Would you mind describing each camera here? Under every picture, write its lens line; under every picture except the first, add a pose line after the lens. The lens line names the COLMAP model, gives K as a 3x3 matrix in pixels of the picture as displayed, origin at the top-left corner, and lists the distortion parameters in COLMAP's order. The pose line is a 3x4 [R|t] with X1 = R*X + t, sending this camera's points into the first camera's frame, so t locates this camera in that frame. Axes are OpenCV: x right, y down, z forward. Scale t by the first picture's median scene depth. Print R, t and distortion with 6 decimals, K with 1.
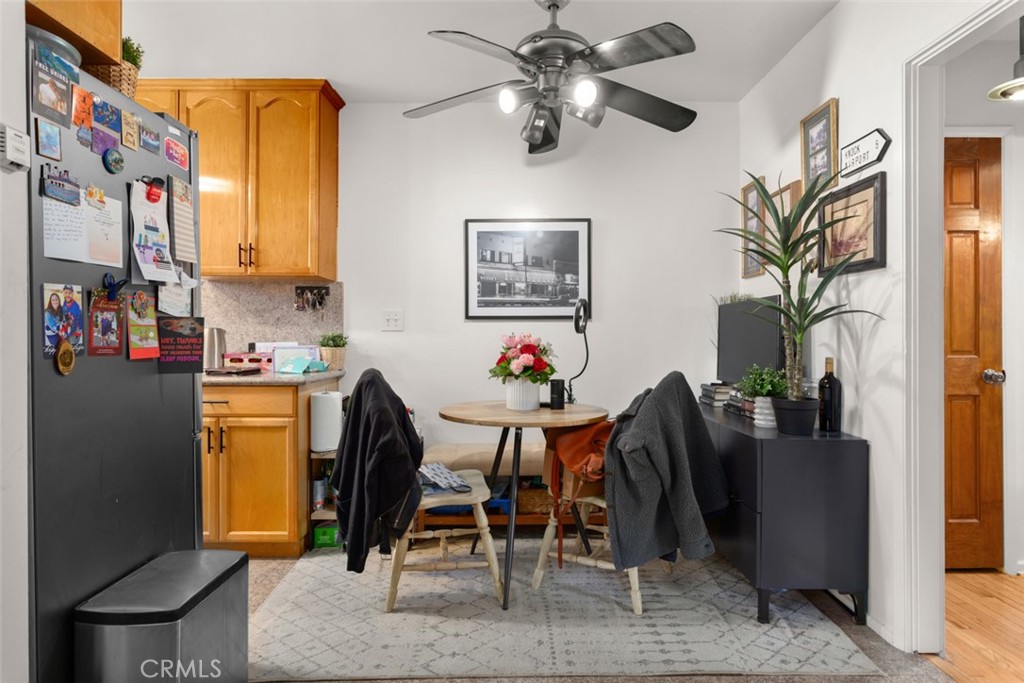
lens RADIAL K [[568.6, 0, 513.1], [0, 568.6, 331.0], [0, 0, 1]] dist [-0.004246, -0.000641]
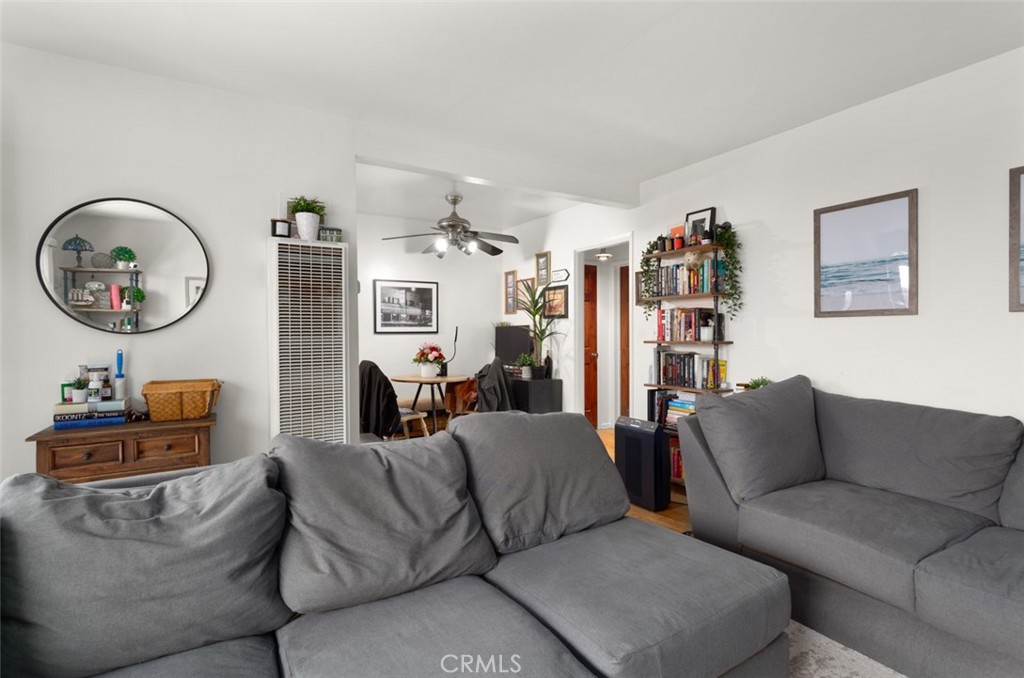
lens RADIAL K [[491.9, 0, 512.6], [0, 491.9, 339.0], [0, 0, 1]] dist [0.005804, 0.001731]
pose [[0.848527, -0.010421, 0.529049, -0.733774], [-0.000318, 0.999796, 0.020203, -0.047064], [-0.529152, -0.017311, 0.848351, -0.789016]]
